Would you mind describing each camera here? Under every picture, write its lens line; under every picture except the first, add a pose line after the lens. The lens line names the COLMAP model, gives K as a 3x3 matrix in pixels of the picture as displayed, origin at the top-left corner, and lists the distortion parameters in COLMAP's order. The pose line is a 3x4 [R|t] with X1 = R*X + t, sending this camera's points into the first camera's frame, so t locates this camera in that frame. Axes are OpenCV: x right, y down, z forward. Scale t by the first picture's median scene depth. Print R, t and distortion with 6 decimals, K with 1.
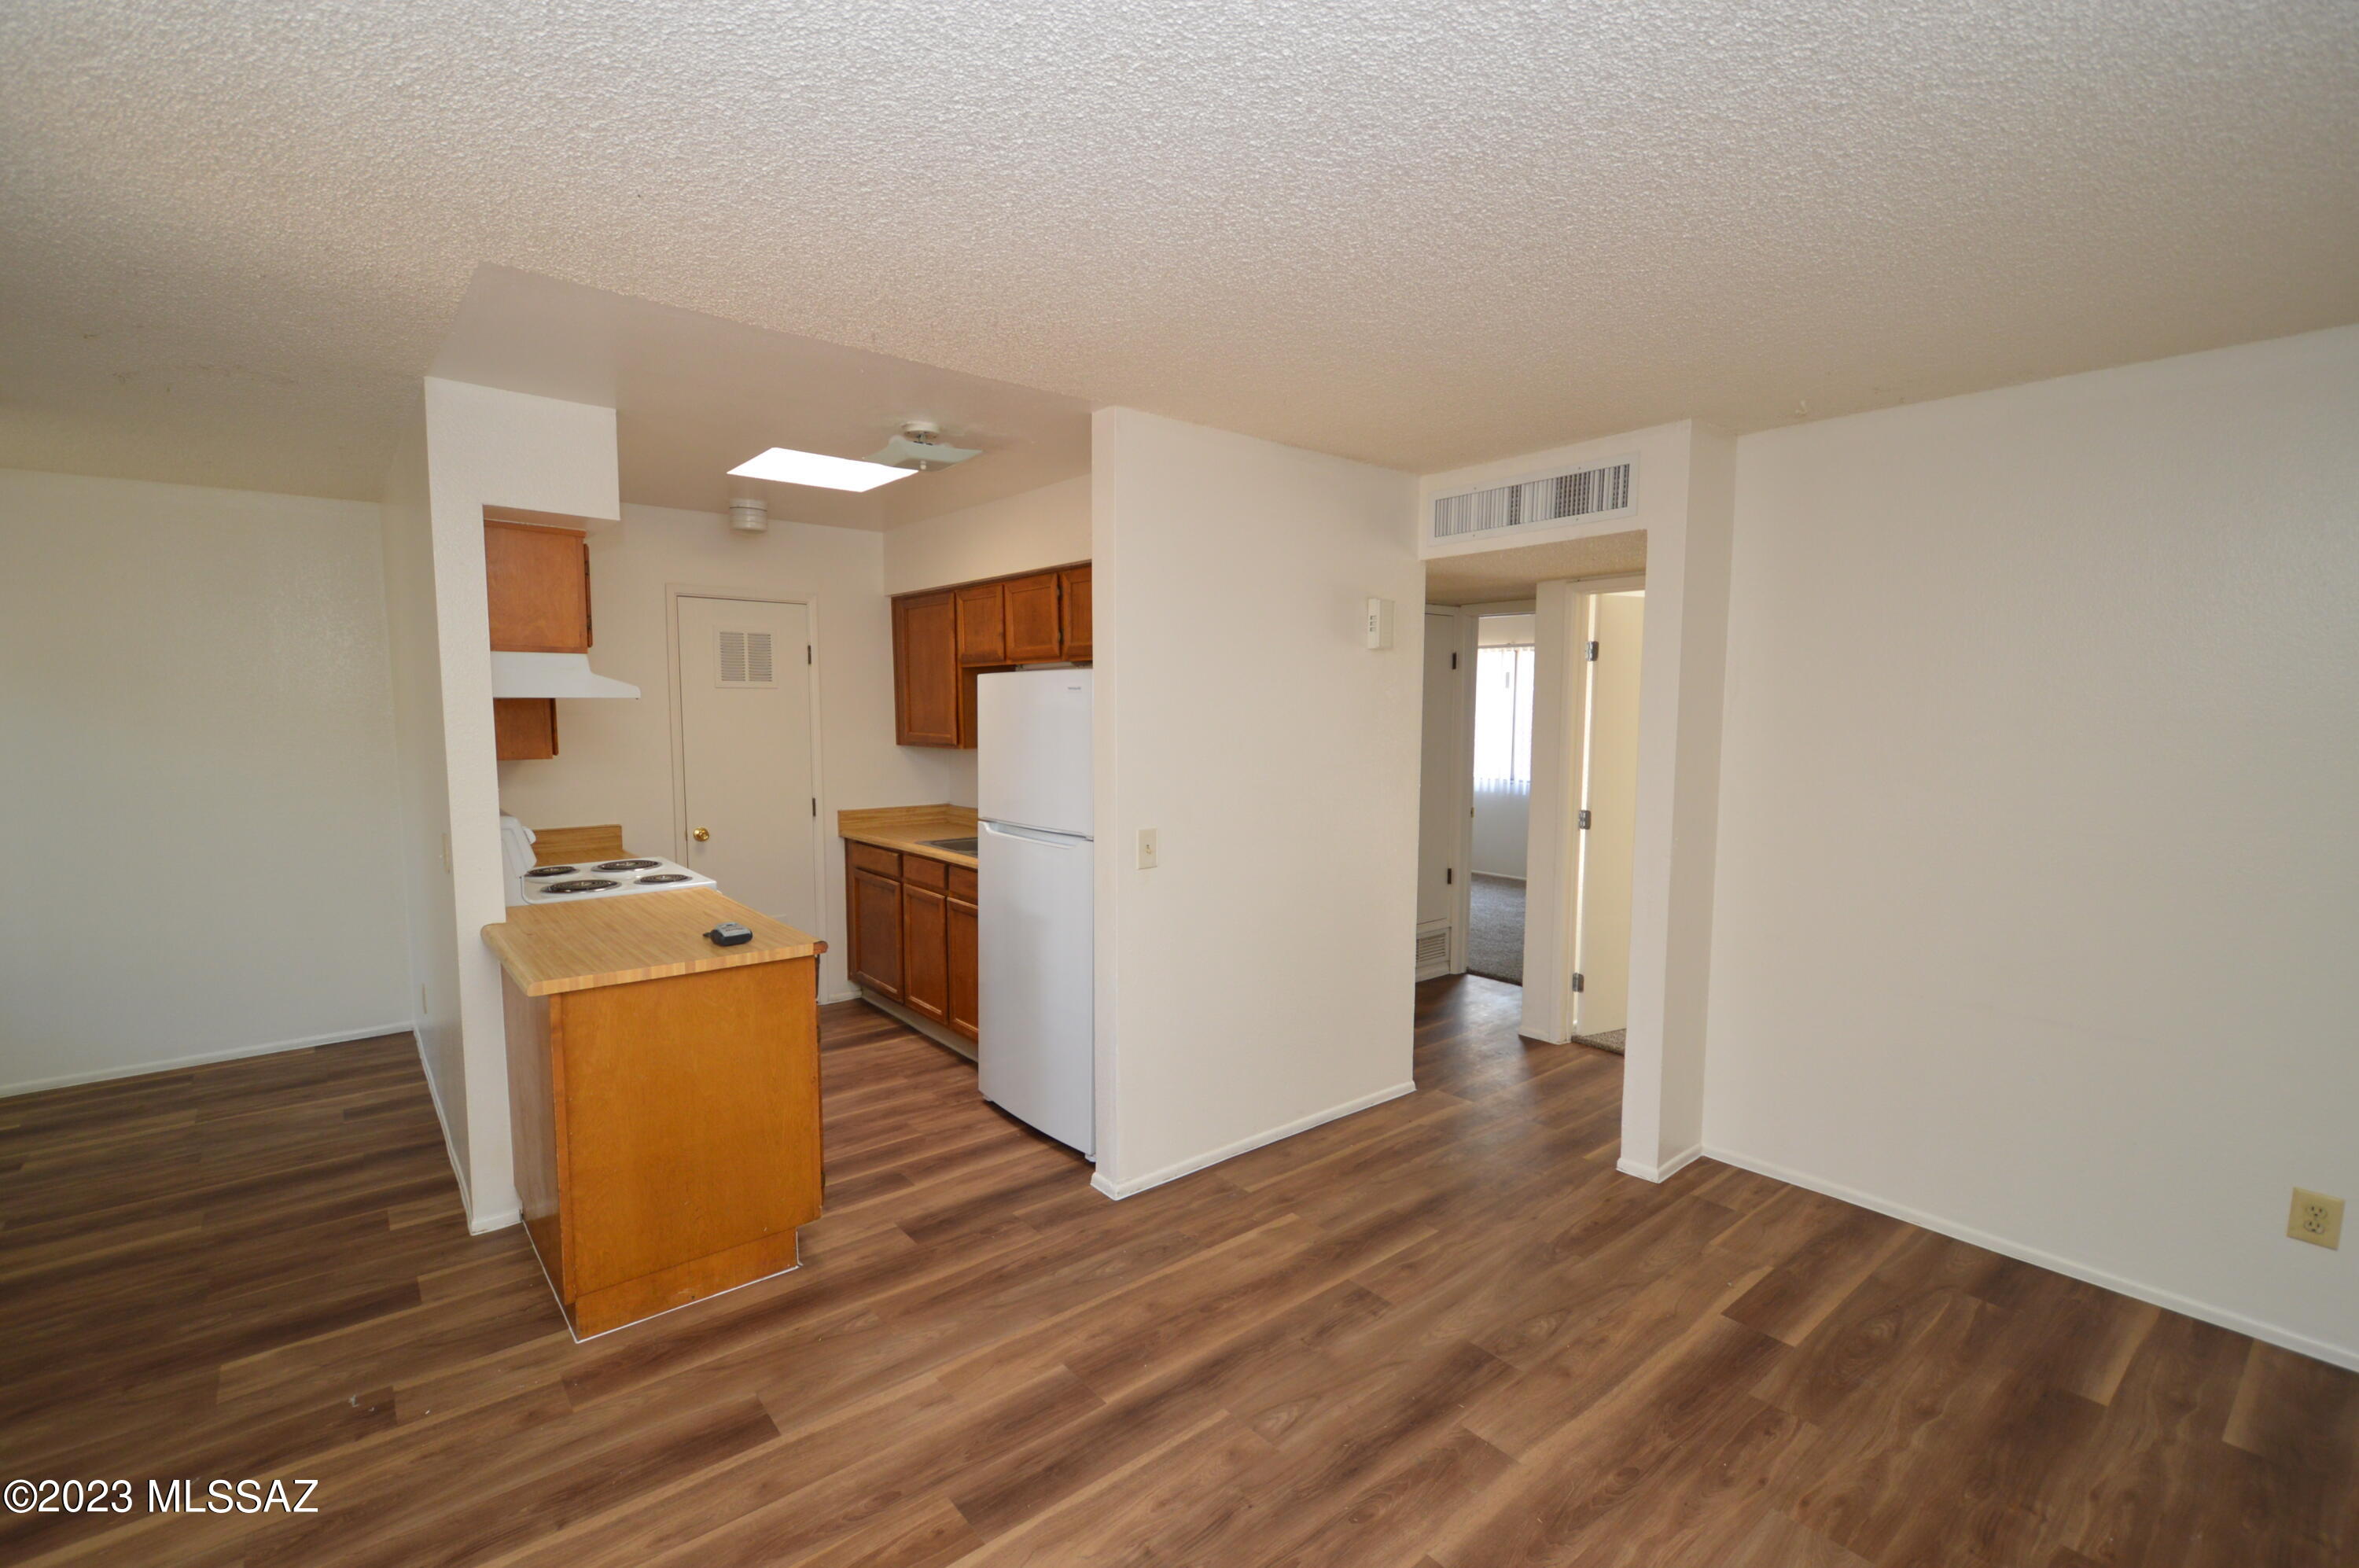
lens RADIAL K [[1036.8, 0, 1165.2], [0, 1036.8, 794.5], [0, 0, 1]] dist [0.000820, -0.001007]
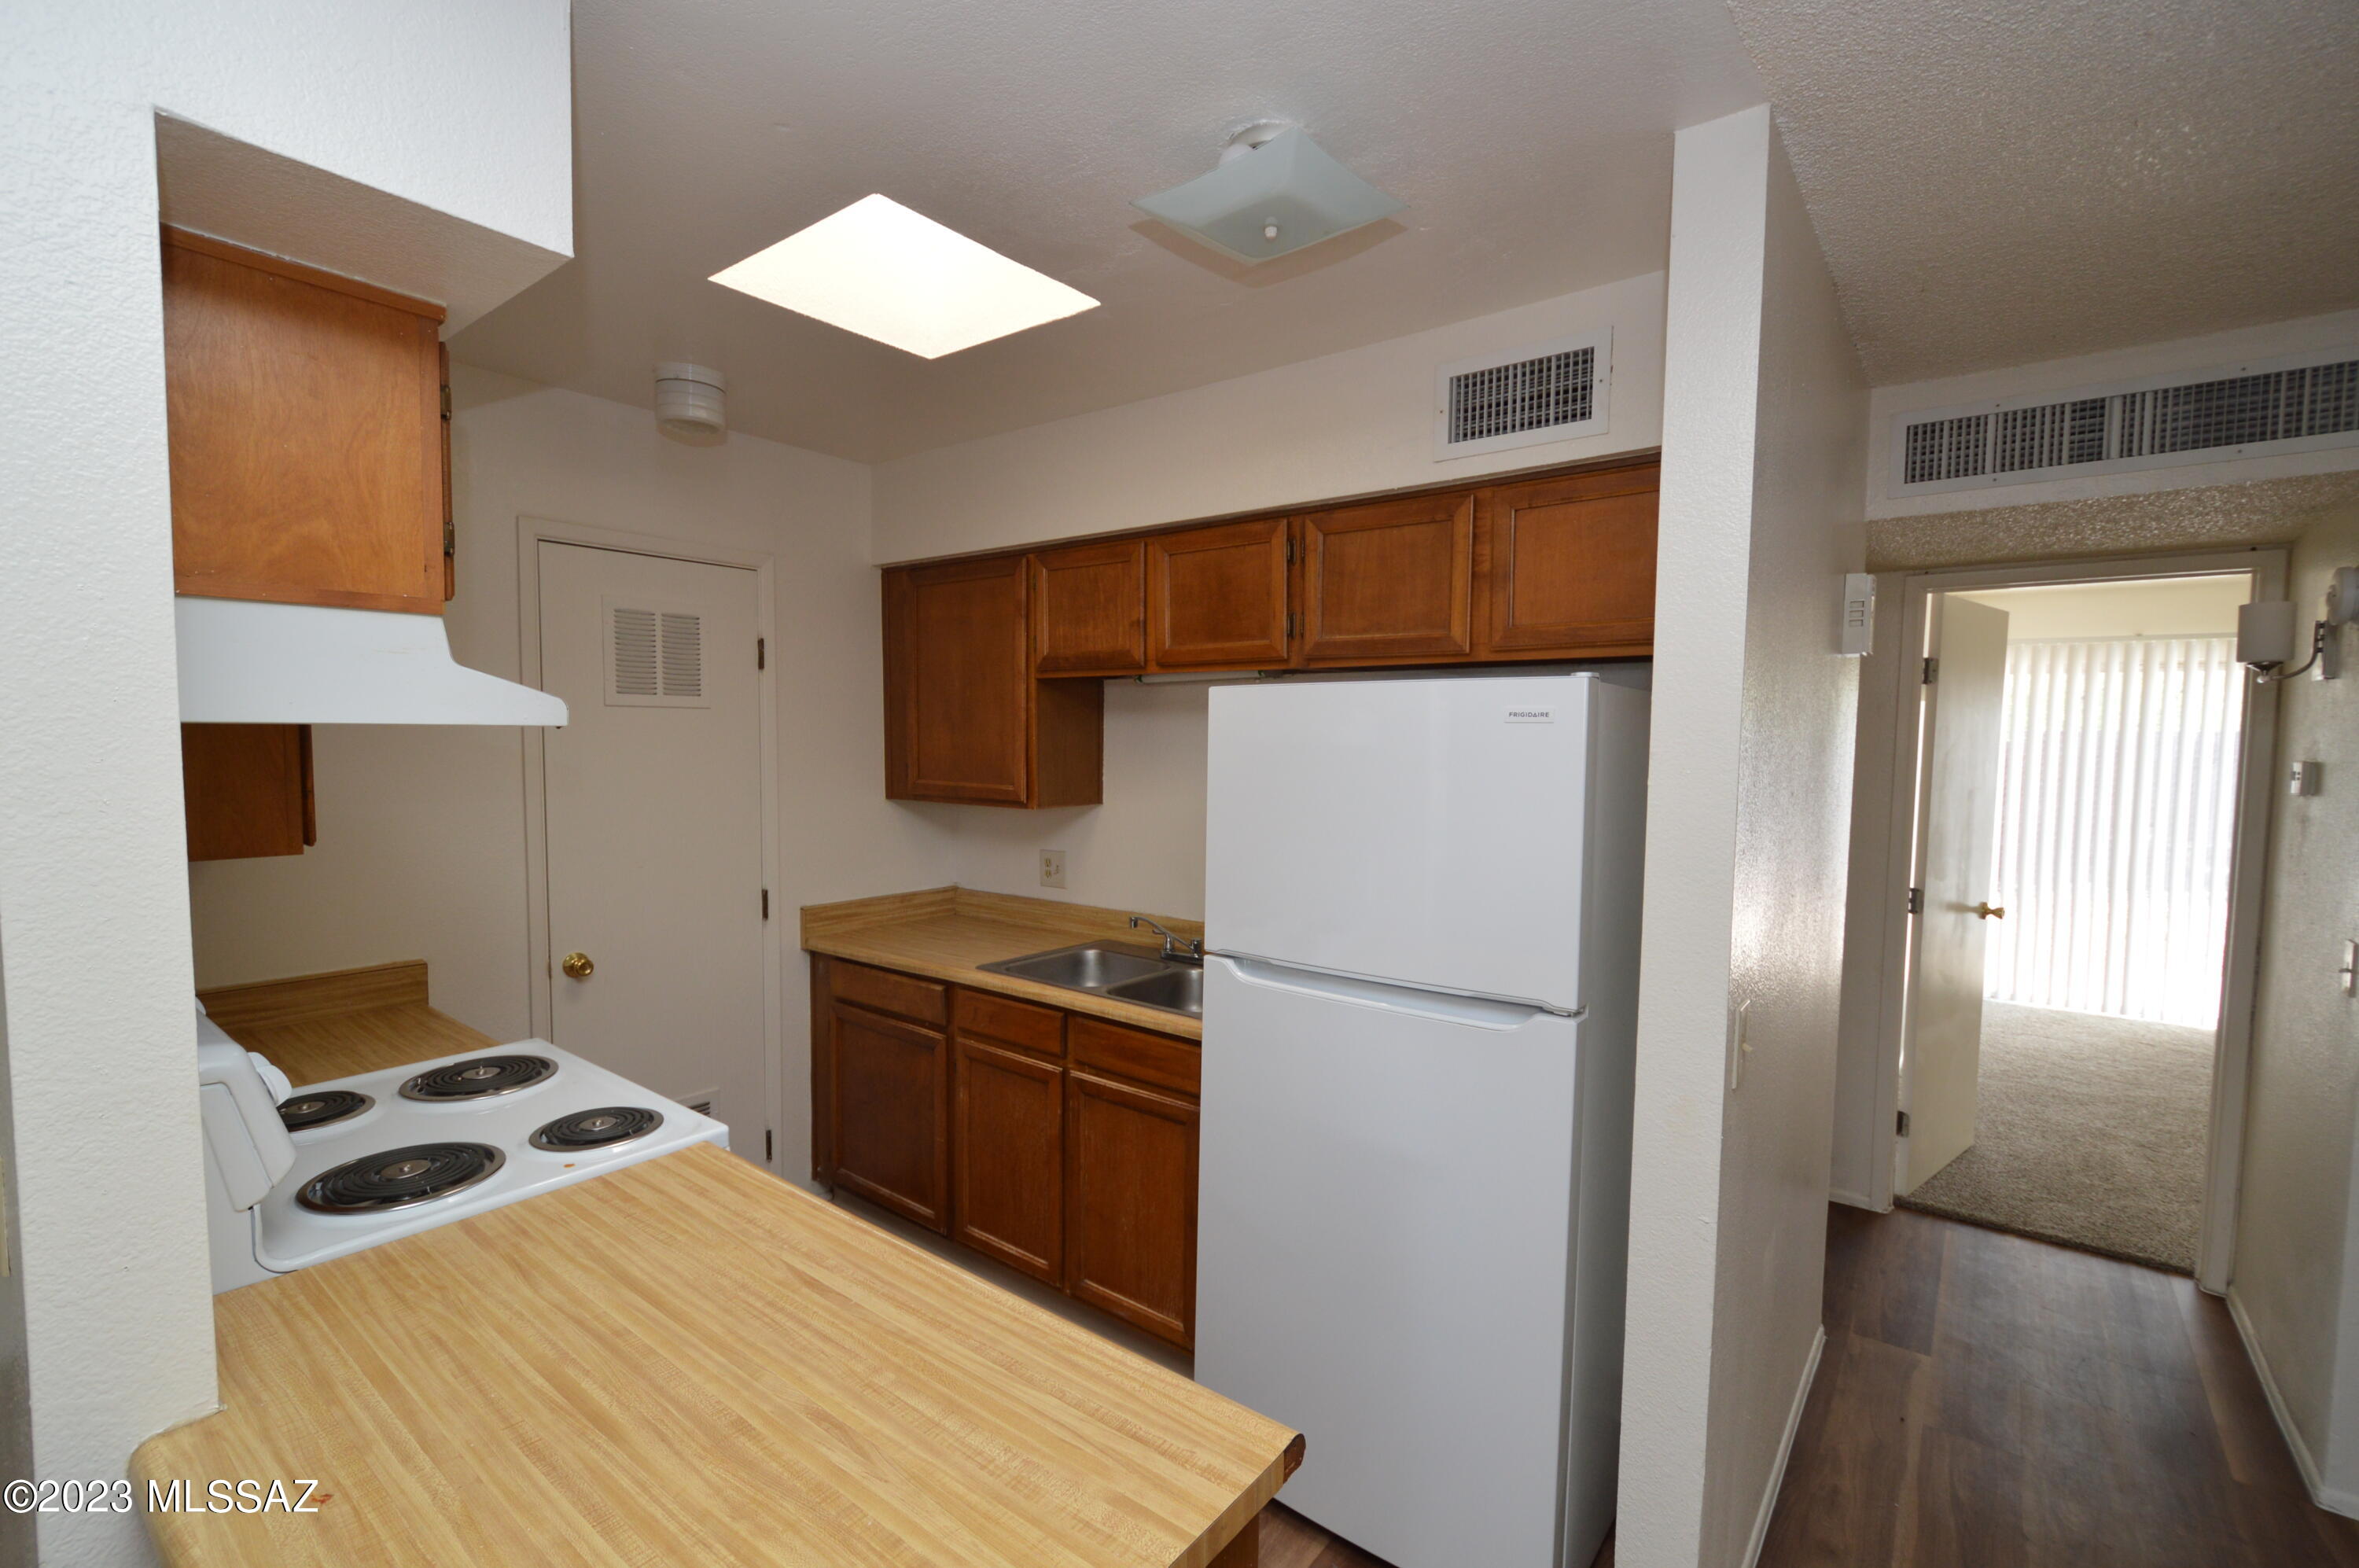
lens RADIAL K [[1036.8, 0, 1165.2], [0, 1036.8, 794.5], [0, 0, 1]] dist [0.000820, -0.001007]
pose [[0.976831, -0.005957, 0.213930, -0.340303], [0.011540, 0.999624, -0.024860, -0.048749], [-0.213701, 0.026753, 0.976533, 0.505999]]
